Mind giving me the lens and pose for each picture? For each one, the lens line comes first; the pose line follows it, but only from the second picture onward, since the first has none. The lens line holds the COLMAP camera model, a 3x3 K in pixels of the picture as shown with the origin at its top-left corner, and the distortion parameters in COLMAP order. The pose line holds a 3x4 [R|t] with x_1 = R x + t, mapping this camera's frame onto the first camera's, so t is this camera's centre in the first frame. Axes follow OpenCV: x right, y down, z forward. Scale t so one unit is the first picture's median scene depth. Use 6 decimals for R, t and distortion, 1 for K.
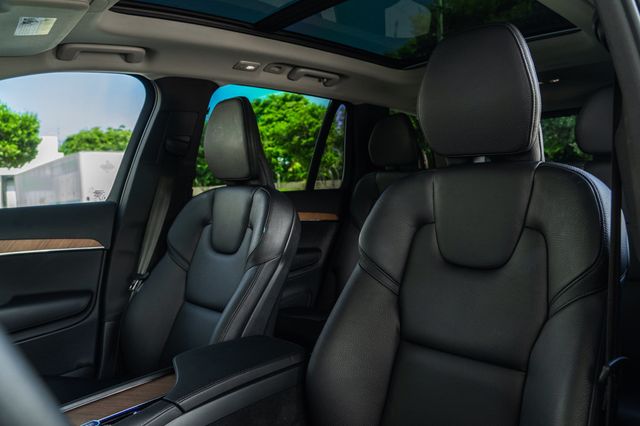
lens RADIAL K [[493.3, 0, 347.5], [0, 493.3, 213.3], [0, 0, 1]] dist [-0.001471, -0.000436]
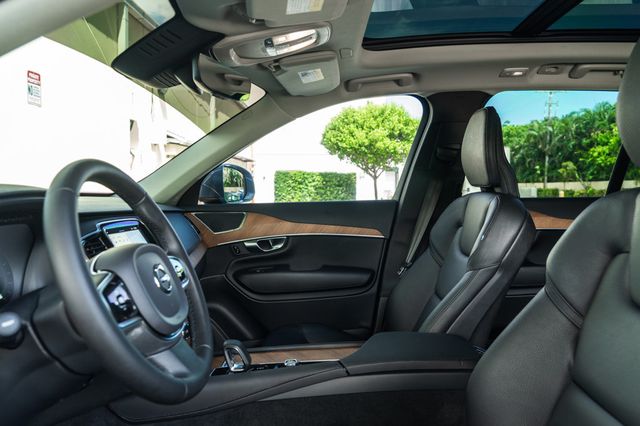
lens RADIAL K [[479.2, 0, 320.0], [0, 479.2, 213.0], [0, 0, 1]] dist [-0.003145, 0.003243]
pose [[0.698666, 0.073497, -0.711663, 0.244226], [-0.062276, 0.997181, 0.041845, -0.031085], [0.712732, 0.015084, 0.701274, 0.042061]]
